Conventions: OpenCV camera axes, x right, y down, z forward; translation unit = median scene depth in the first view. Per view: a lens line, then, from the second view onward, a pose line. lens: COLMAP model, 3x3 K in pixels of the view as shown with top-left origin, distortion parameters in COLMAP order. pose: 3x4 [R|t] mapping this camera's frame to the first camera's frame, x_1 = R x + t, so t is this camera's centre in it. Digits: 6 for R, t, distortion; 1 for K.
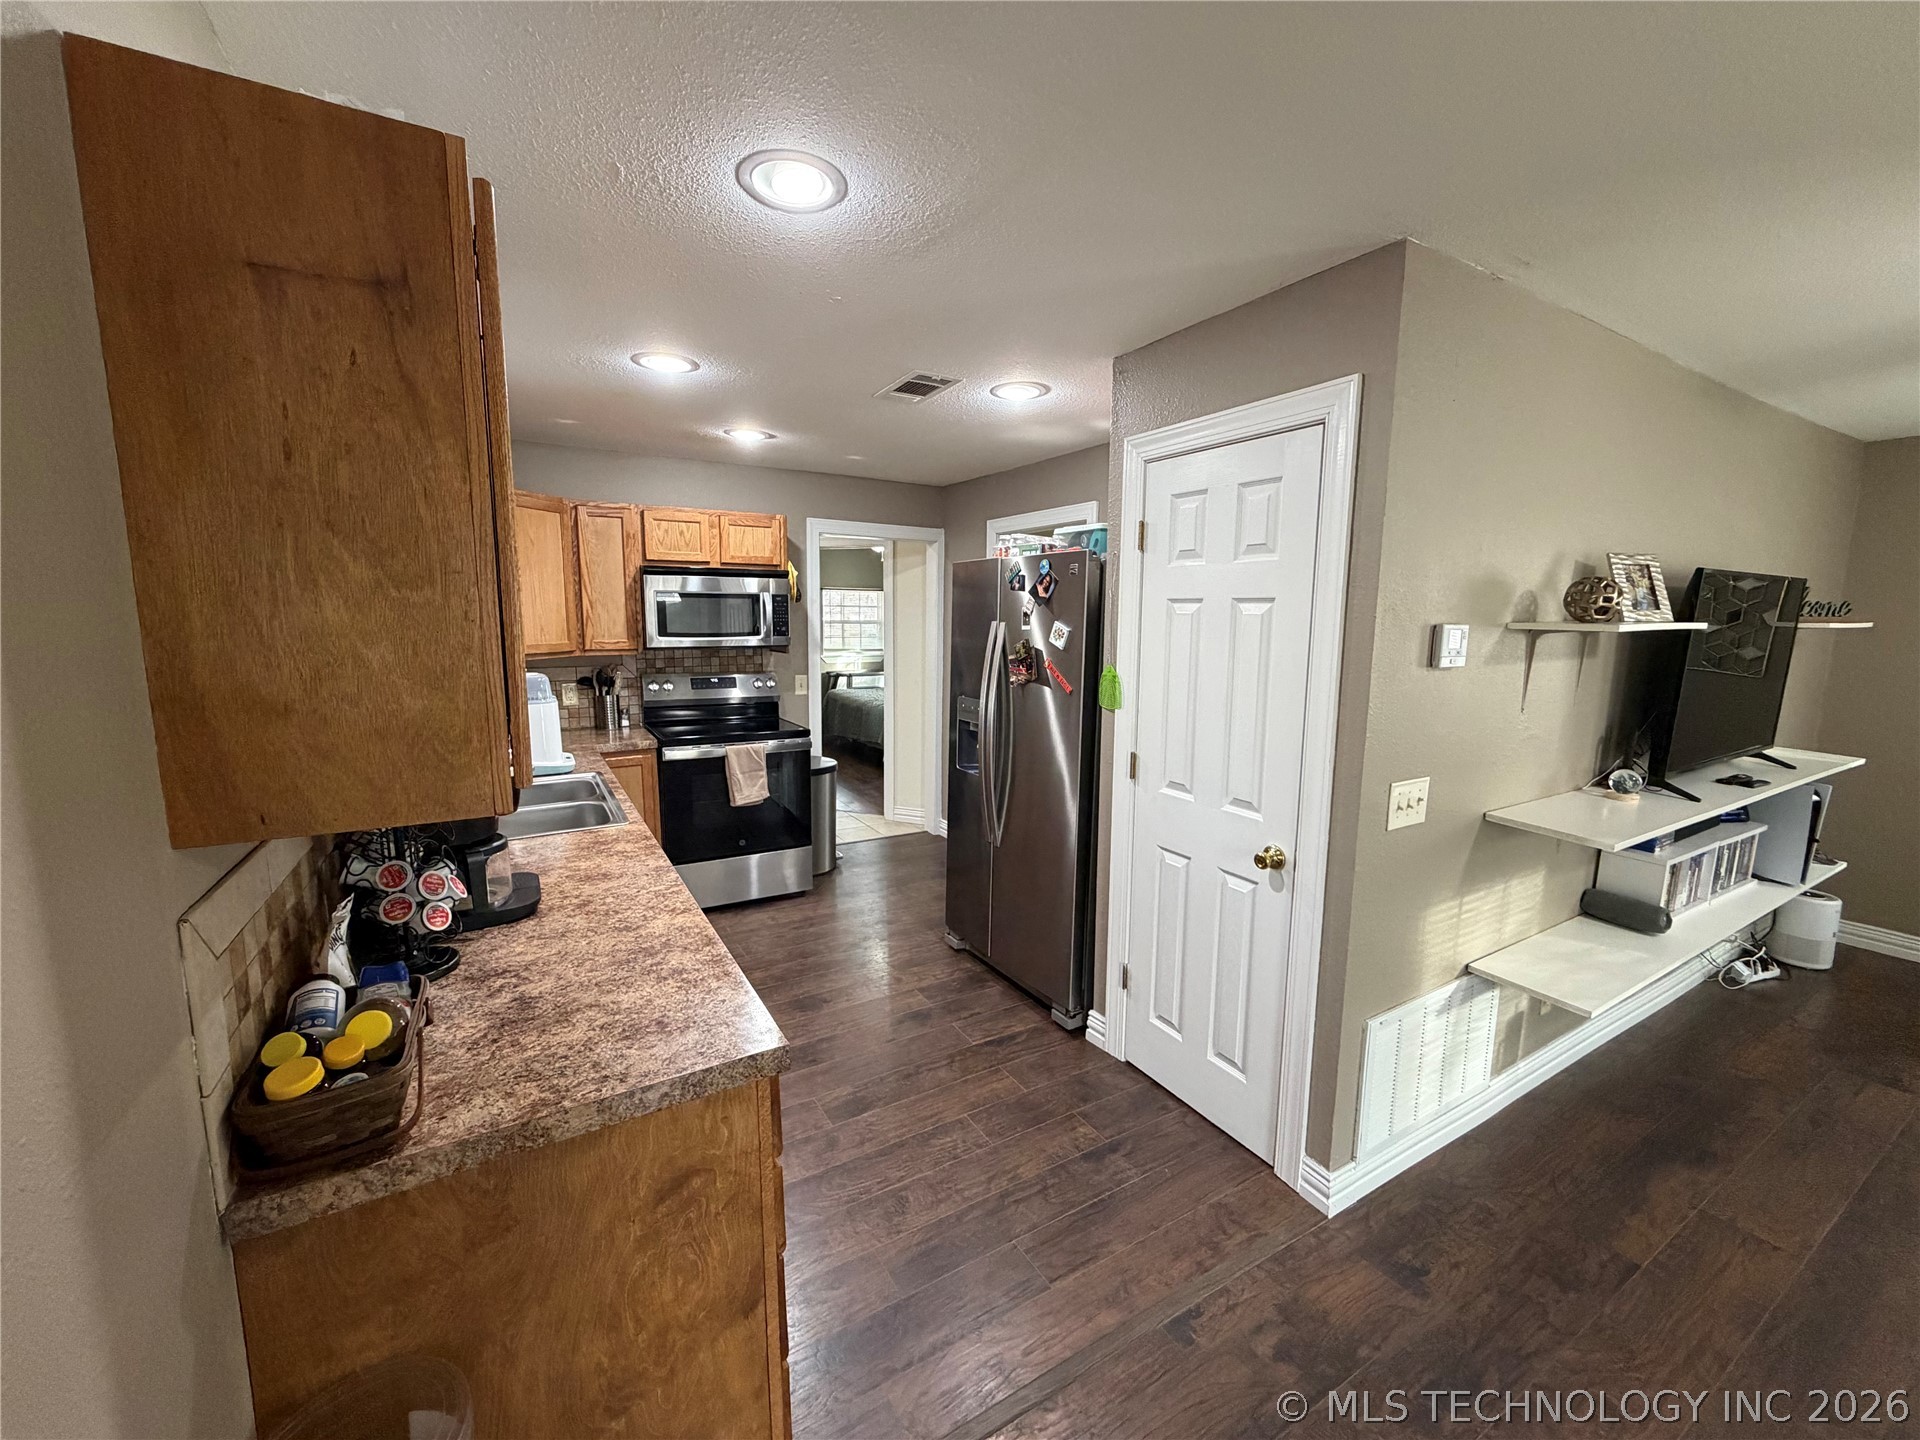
lens RADIAL K [[765.3, 0, 959.5], [0, 765.3, 717.4], [0, 0, 1]] dist [0.001084, -0.000030]
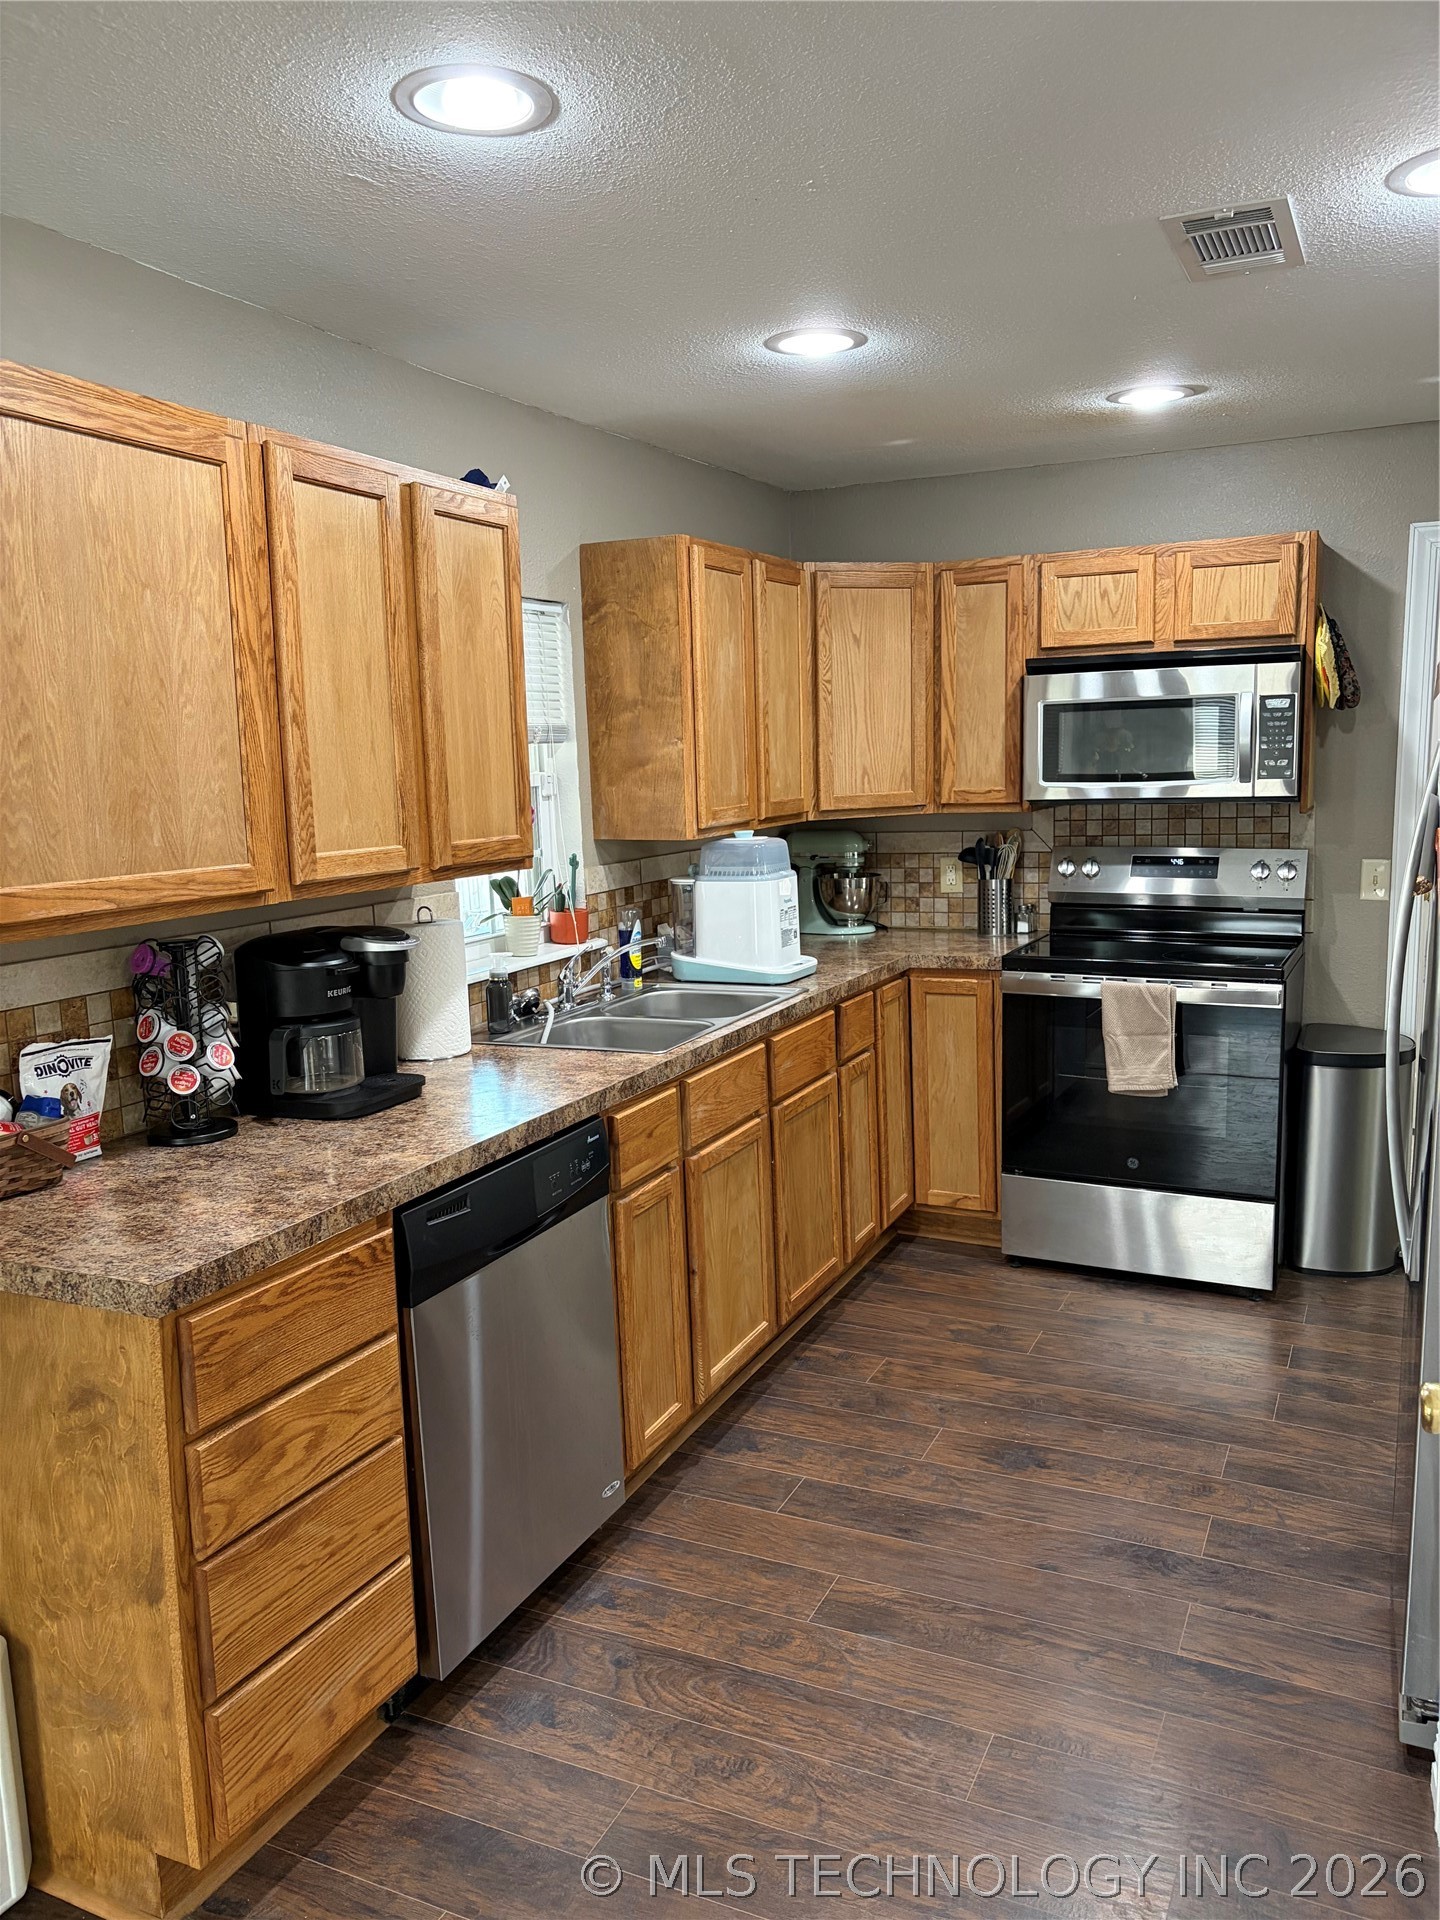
lens RADIAL K [[1458.0, 0, 719.0], [0, 1458.0, 963.9], [0, 0, 1]] dist [0.004438, 0.000634]
pose [[0.556112, 0.095241, -0.825632, 0.398729], [-0.081377, 0.994879, 0.059953, -0.014356], [0.827114, 0.033847, 0.561014, 0.185398]]
